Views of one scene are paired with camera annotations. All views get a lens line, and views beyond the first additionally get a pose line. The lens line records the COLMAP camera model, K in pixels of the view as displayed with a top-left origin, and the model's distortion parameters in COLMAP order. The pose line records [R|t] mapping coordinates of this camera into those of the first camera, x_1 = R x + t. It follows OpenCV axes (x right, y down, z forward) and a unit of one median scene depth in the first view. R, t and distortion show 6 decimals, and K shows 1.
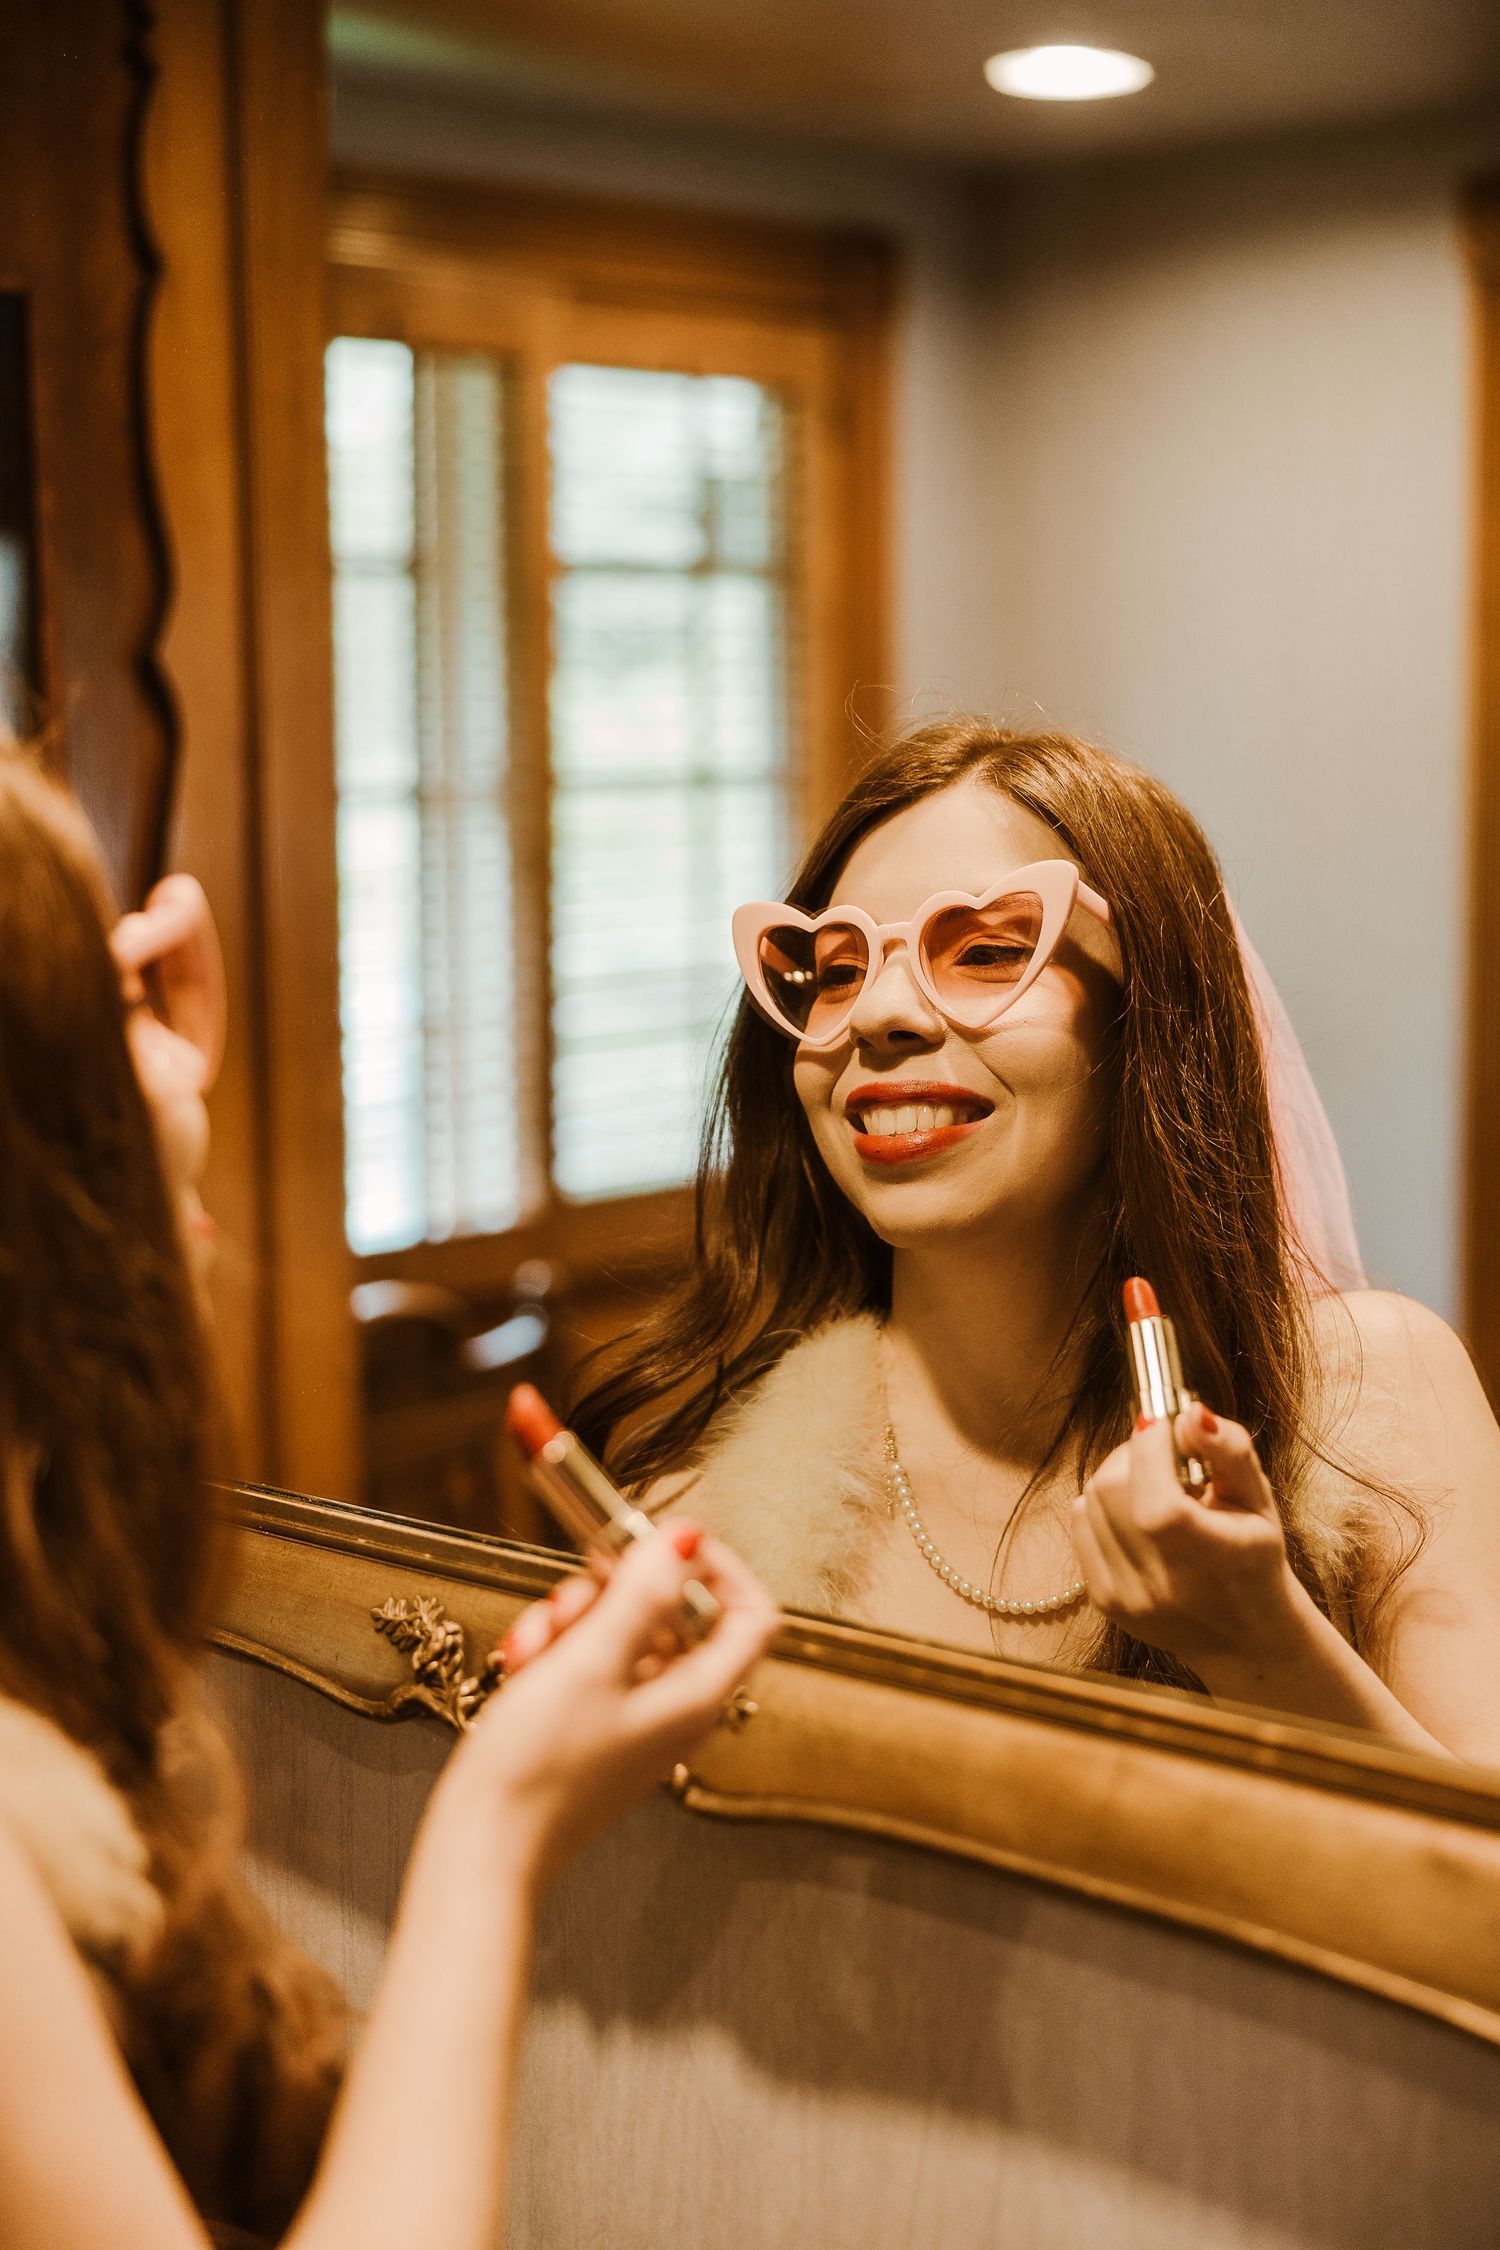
lens RADIAL K [[3433.3, 0, 750.0], [0, 3433.3, 1125.0], [0, 0, 1]] dist [0.010616, -0.028487]
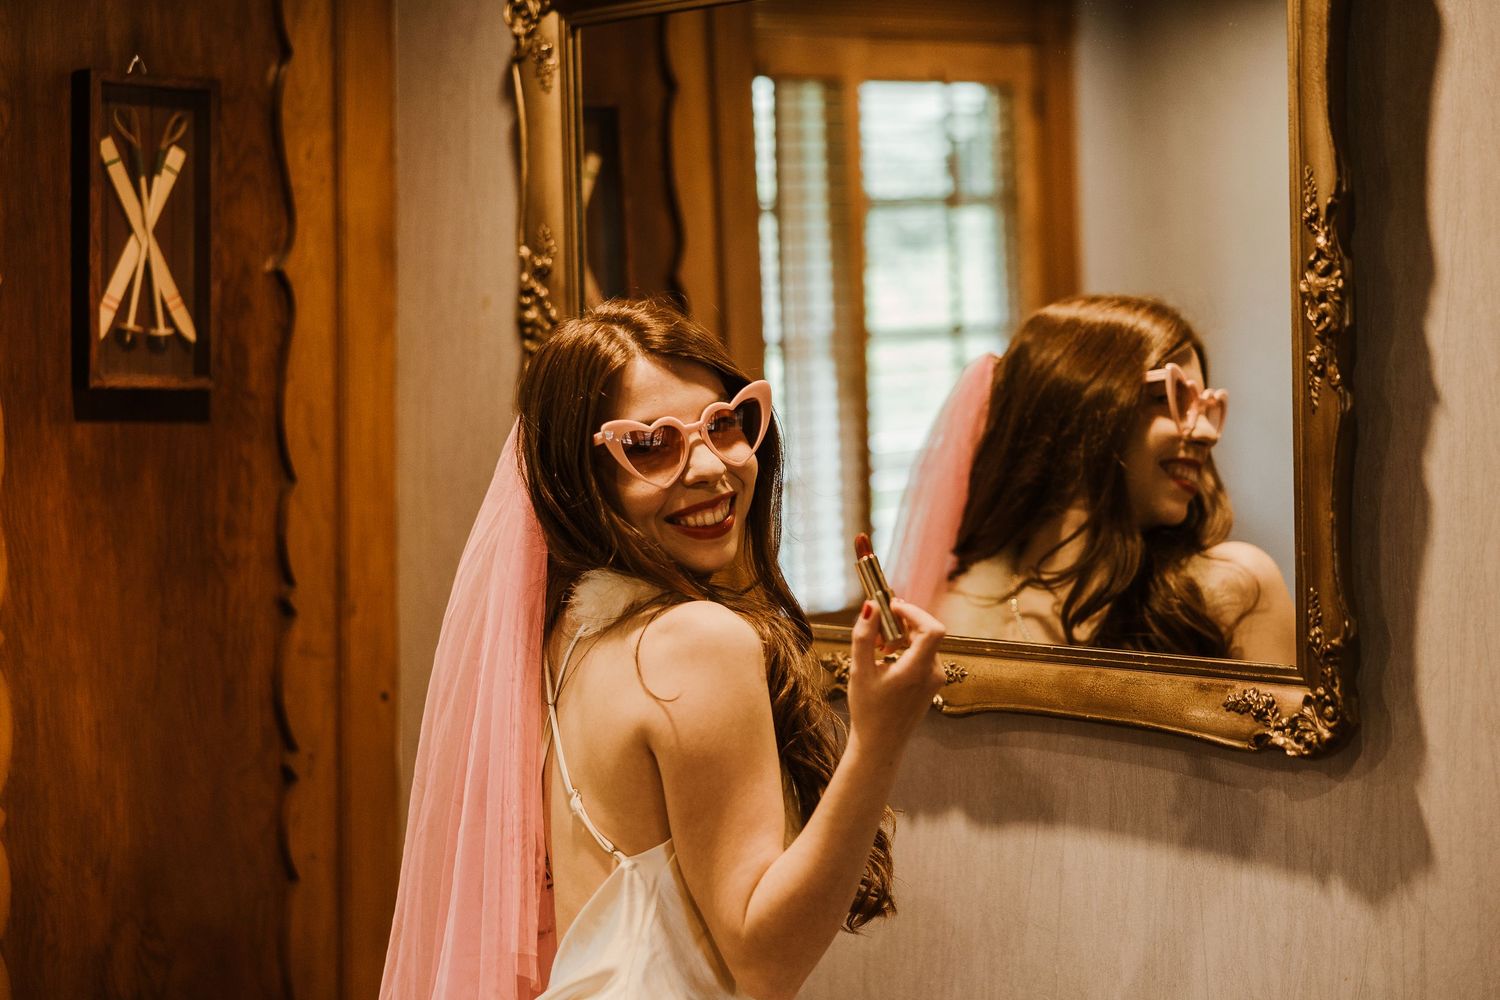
lens RADIAL K [[3009.3, 0, 750.0], [0, 3009.3, 500.0], [0, 0, 1]] dist [0.023896, 0.152396]
pose [[0.995411, -0.027775, -0.091573, 0.016514], [0.023531, 0.998613, -0.047101, 0.045374], [0.092755, 0.044730, 0.994684, -0.430583]]
